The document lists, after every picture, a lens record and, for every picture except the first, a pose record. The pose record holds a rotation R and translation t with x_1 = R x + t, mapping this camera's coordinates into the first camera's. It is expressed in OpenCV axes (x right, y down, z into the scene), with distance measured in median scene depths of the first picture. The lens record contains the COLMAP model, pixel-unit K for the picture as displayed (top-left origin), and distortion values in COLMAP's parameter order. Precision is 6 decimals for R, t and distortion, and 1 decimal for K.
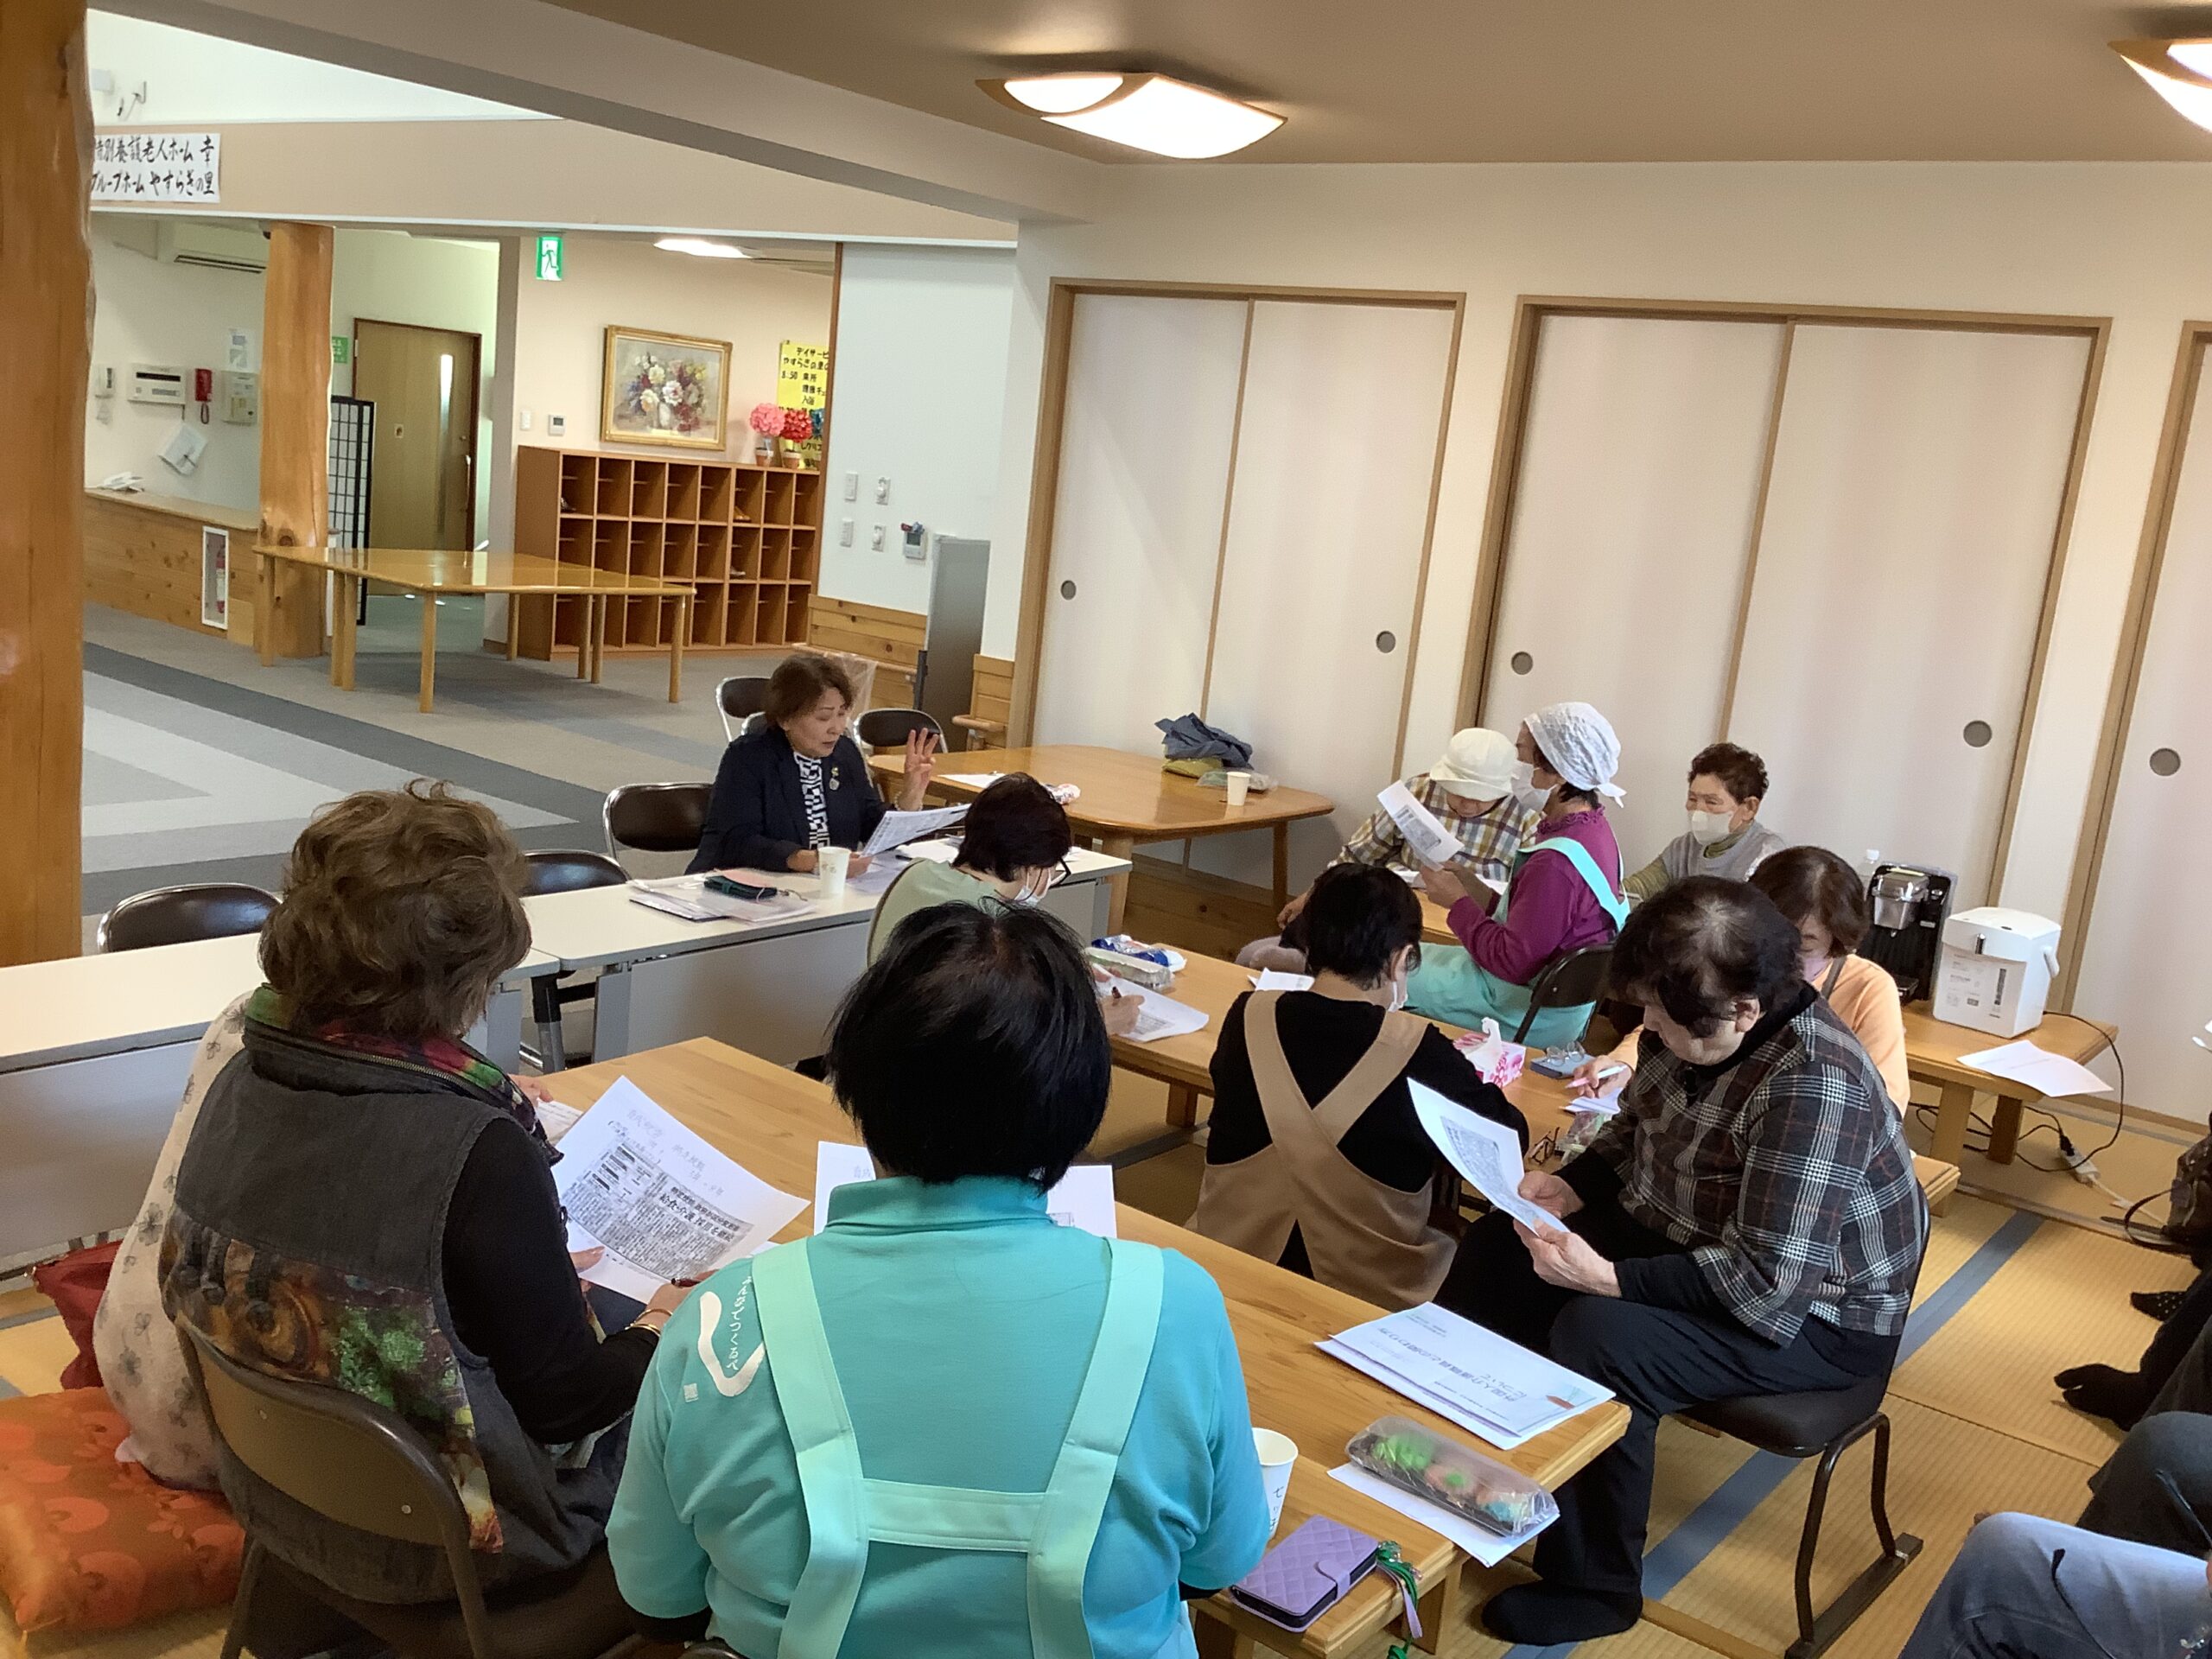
lens RADIAL K [[2005.7, 0, 1109.1], [0, 2005.7, 827.1], [0, 0, 1]] dist [0.006548, 0.000000]
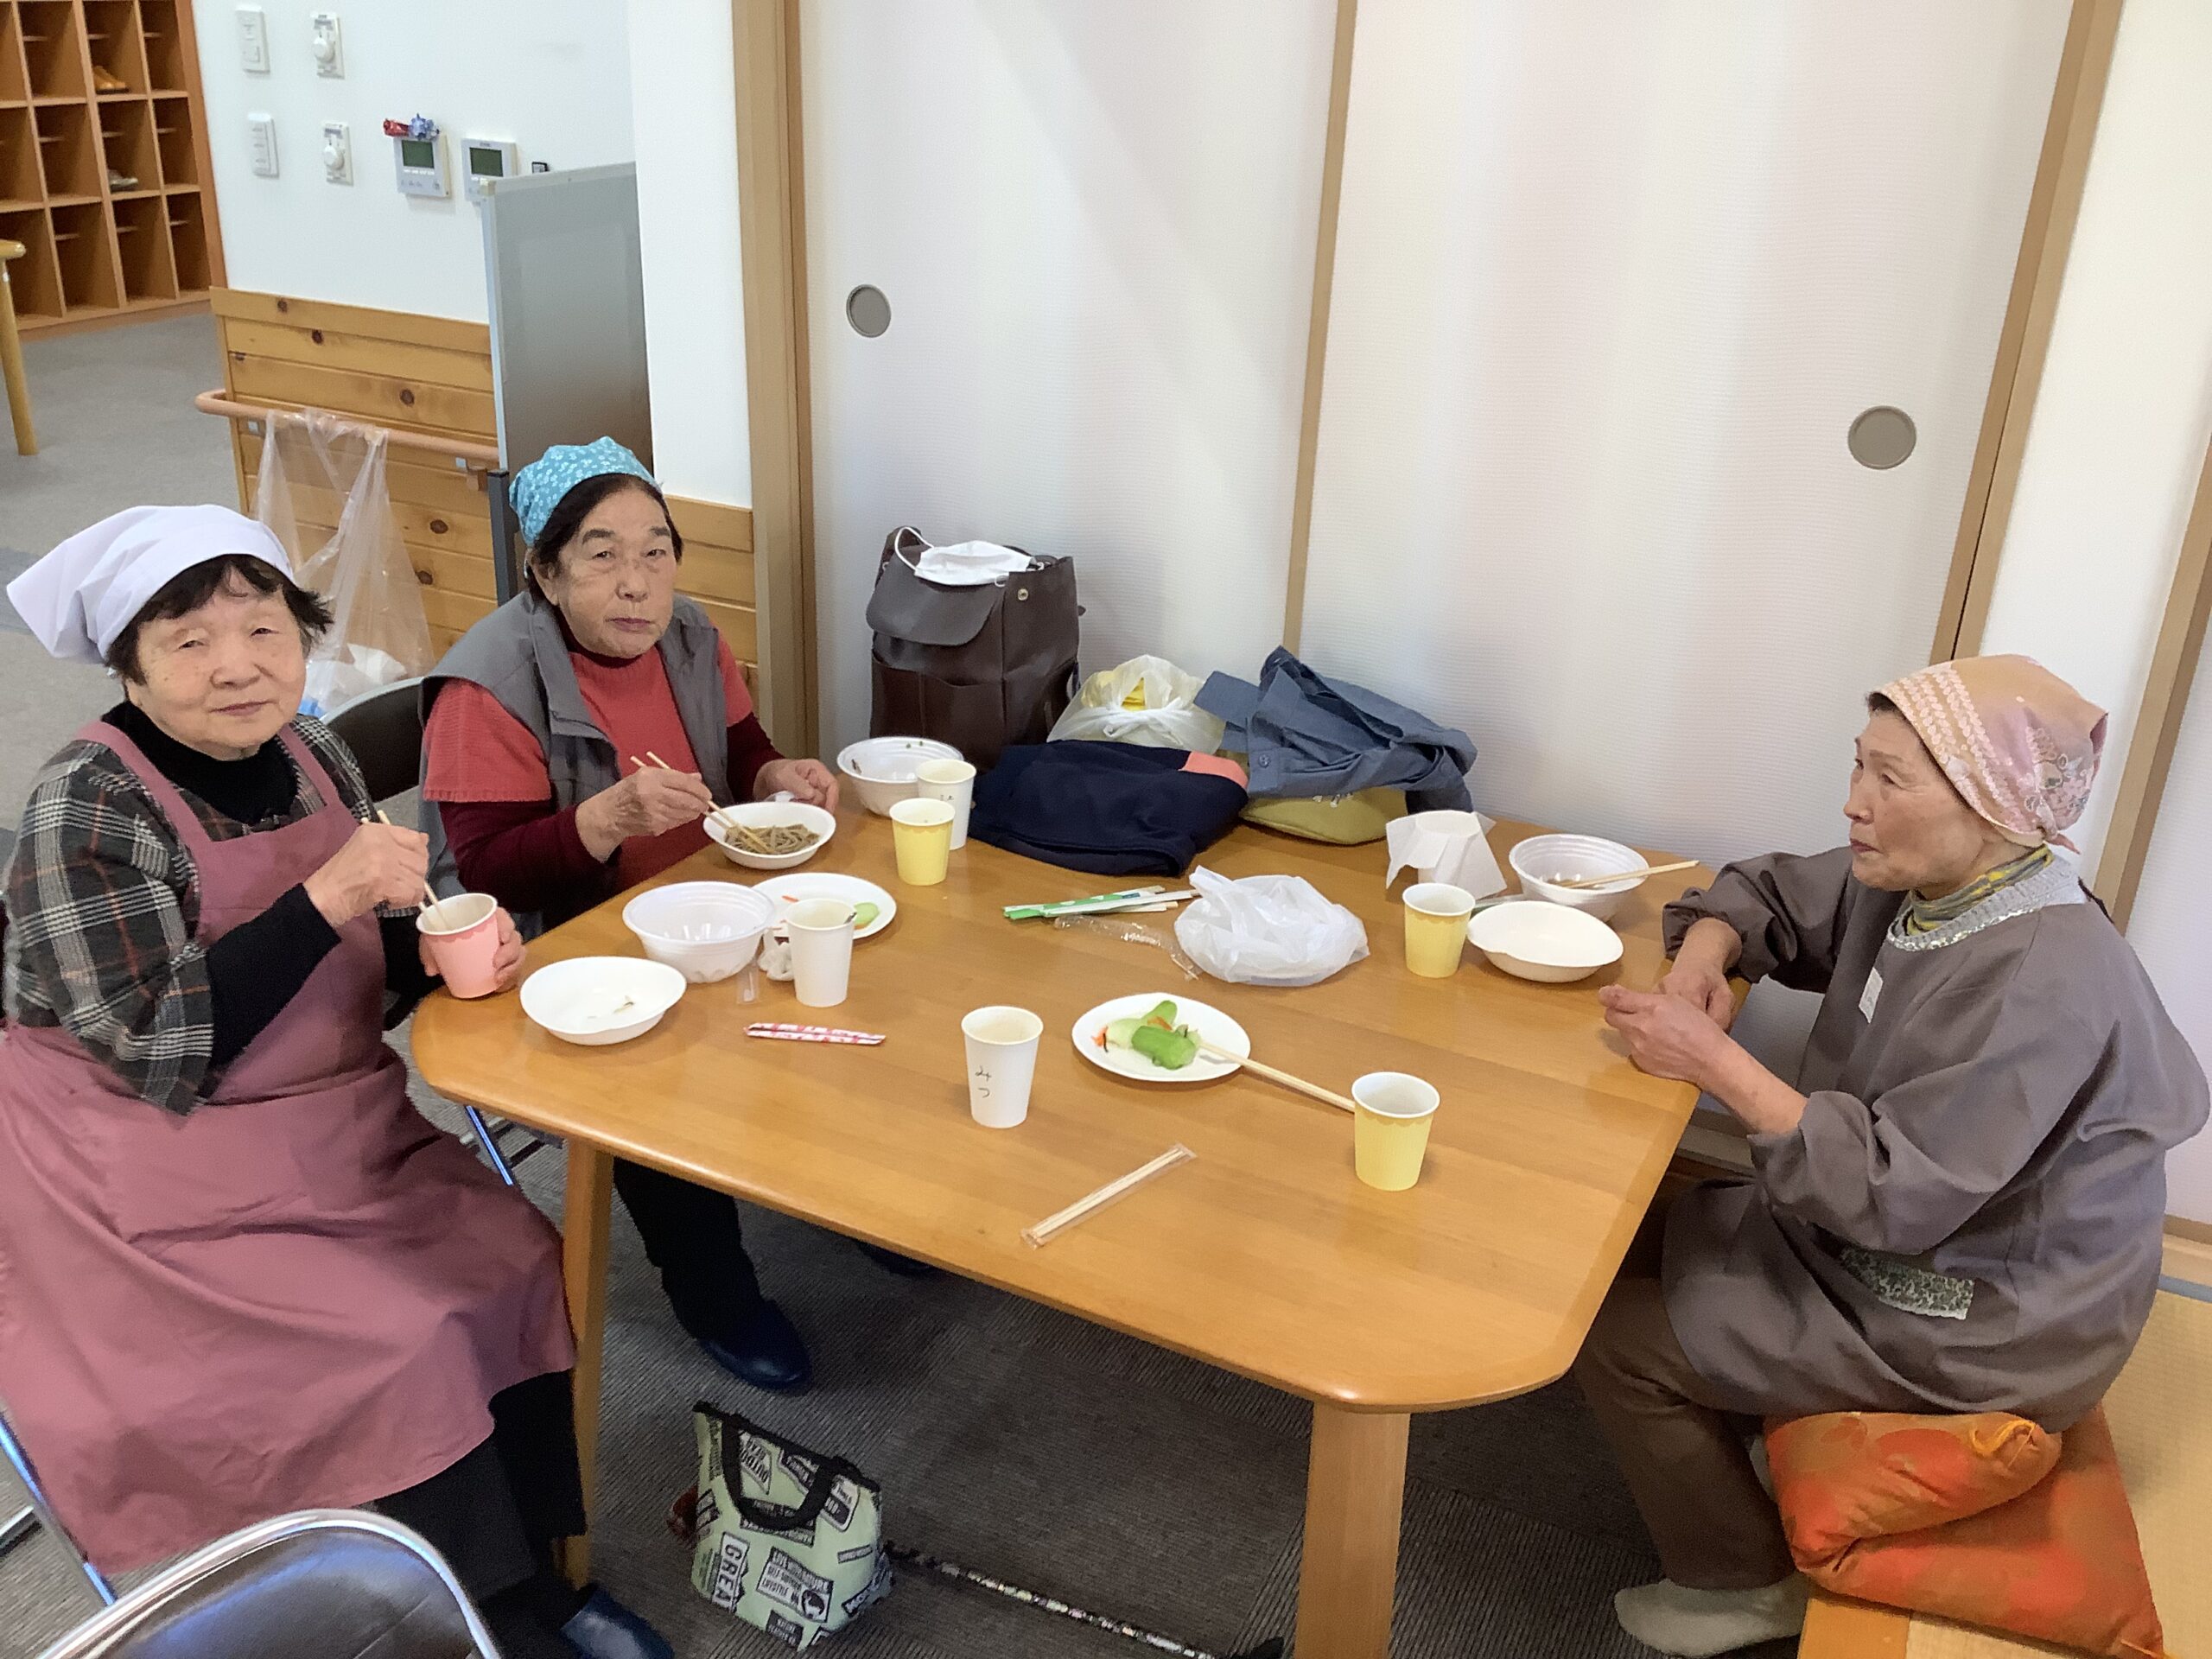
lens RADIAL K [[2005.7, 0, 1104.9], [0, 2005.7, 824.2], [0, 0, 1]] dist [0.006548, 0.000000]
pose [[0.973588, -0.147054, 0.174645, -0.046241], [0.101419, 0.963890, 0.246234, -0.091374], [-0.204548, -0.222018, 0.953346, 0.487311]]
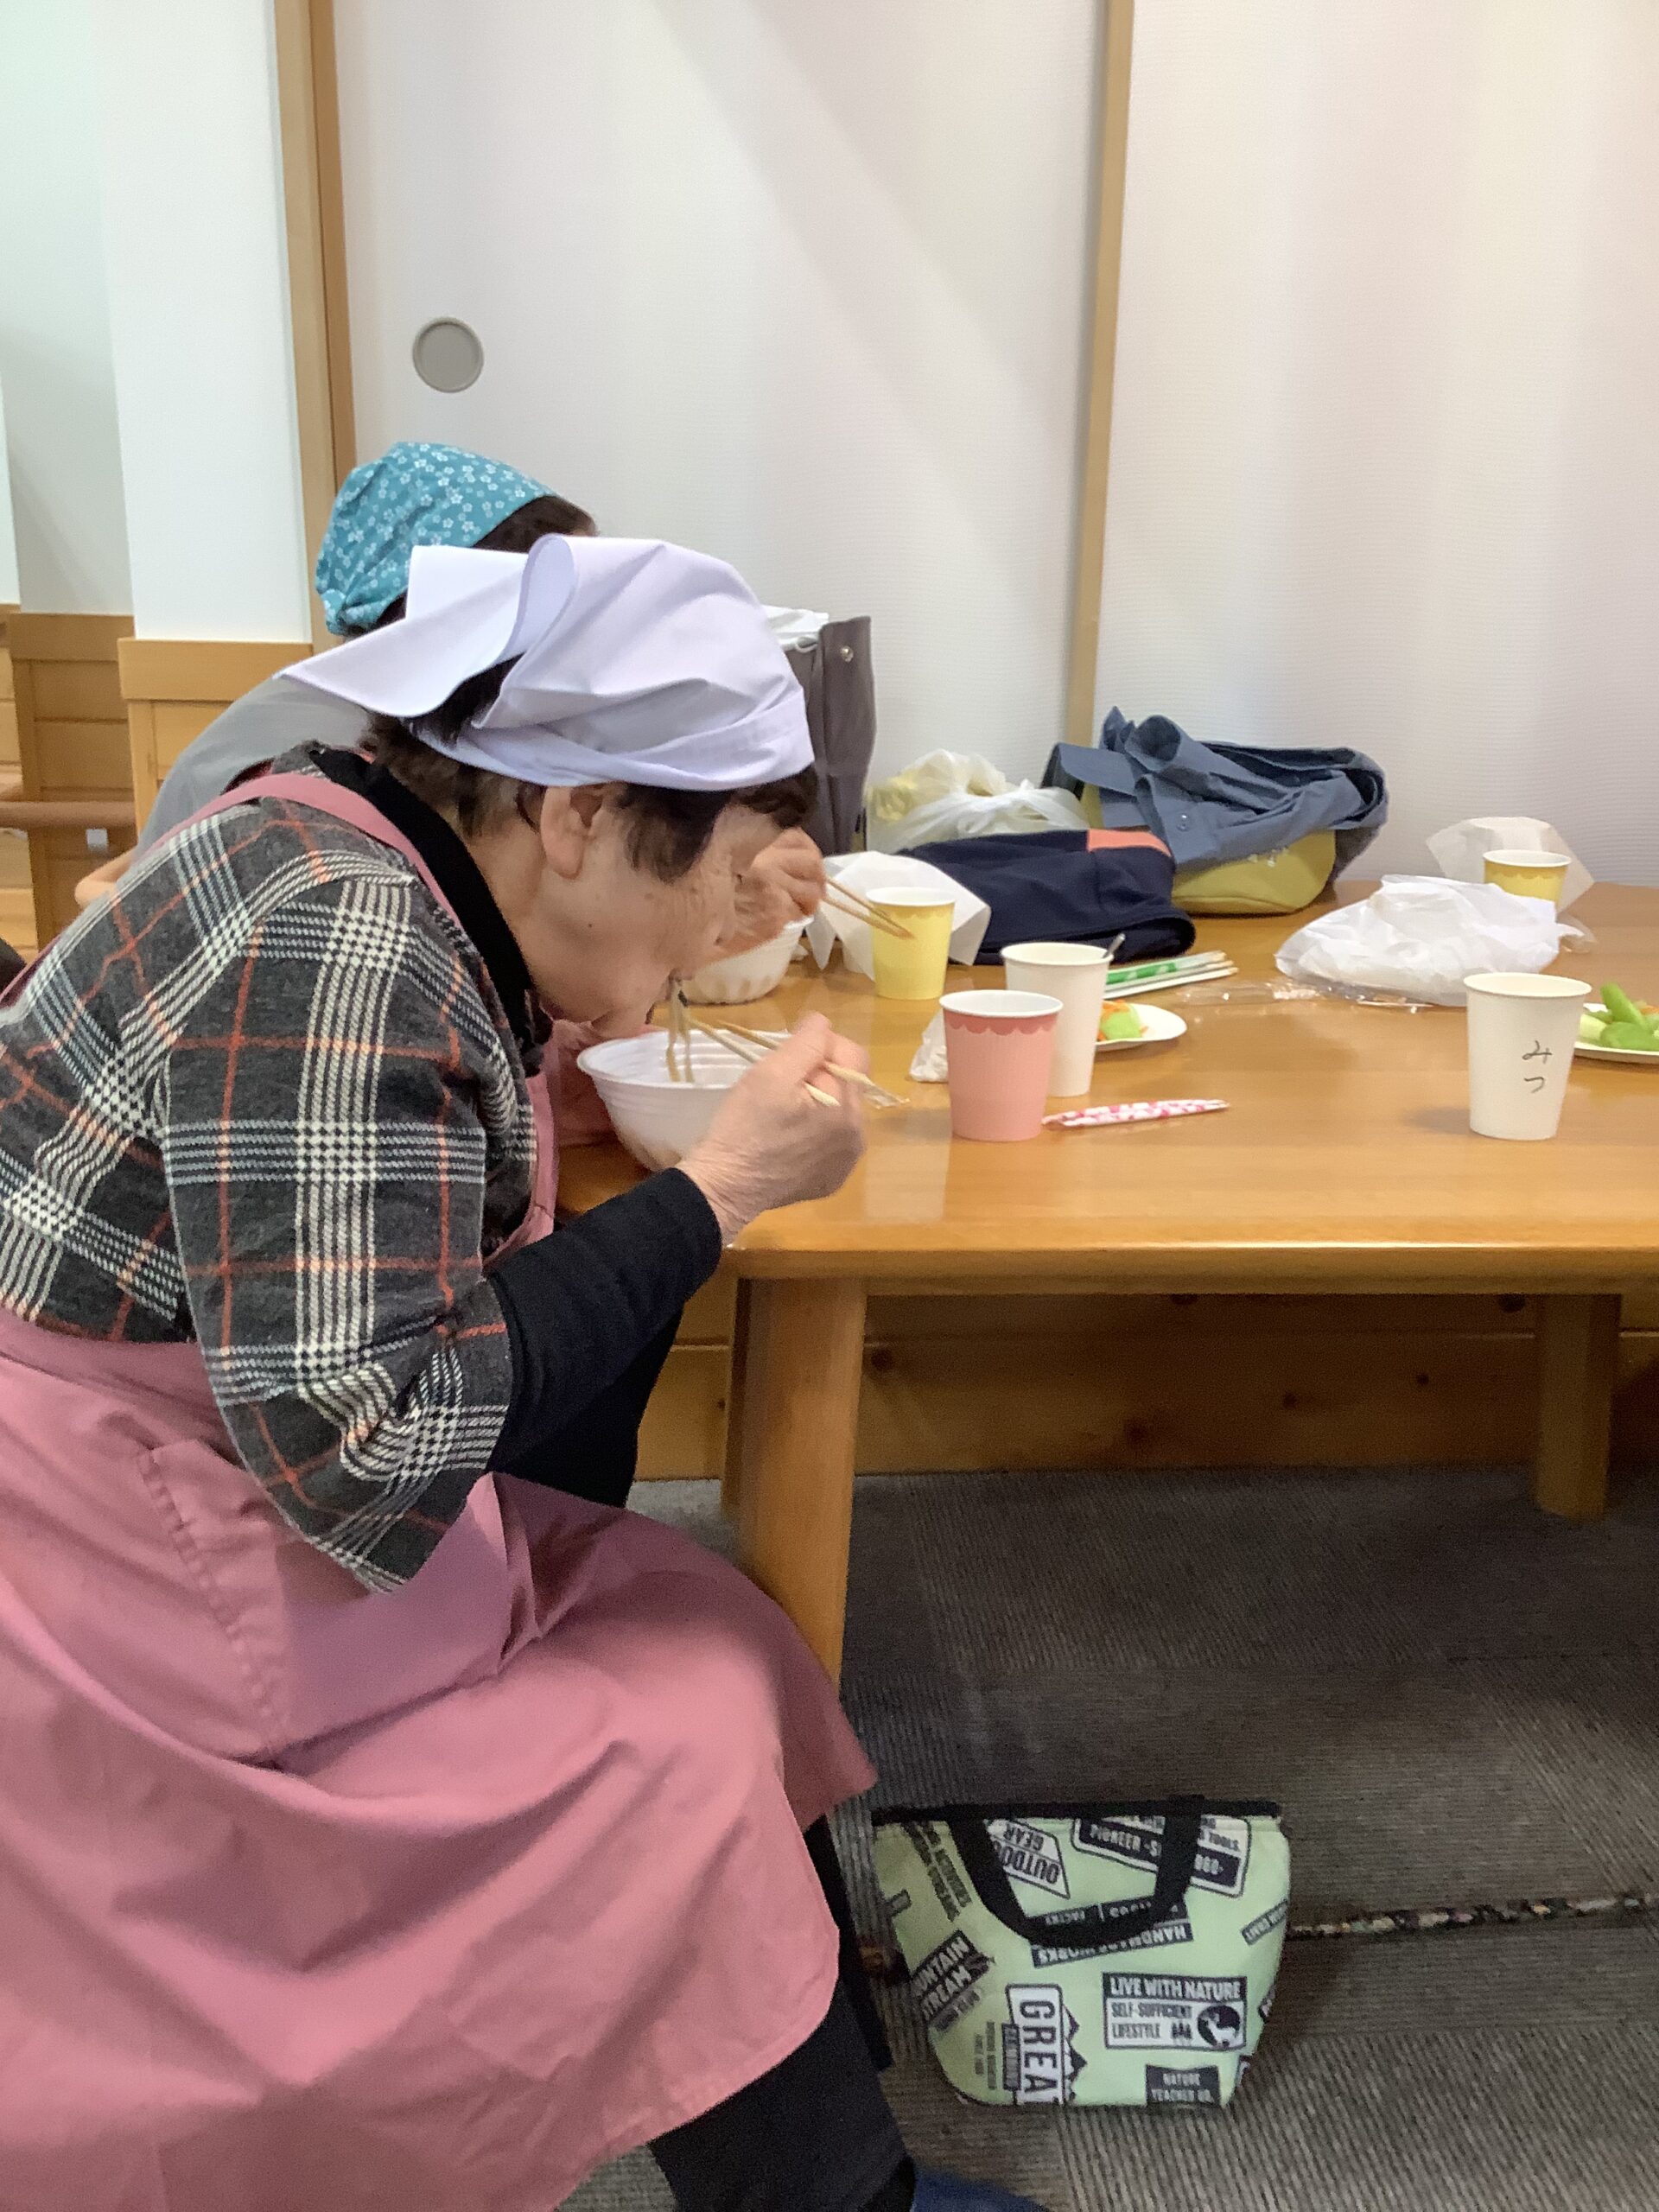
lens RADIAL K [[2005.7, 0, 832.9], [0, 2005.7, 1126.3], [0, 0, 1]] dist [0.006548, 0.000000]
pose [[0.748881, -0.285073, 0.598256, -0.142523], [0.191507, 0.957327, 0.216449, -0.053078], [-0.634431, -0.047525, 0.771518, 0.600367]]
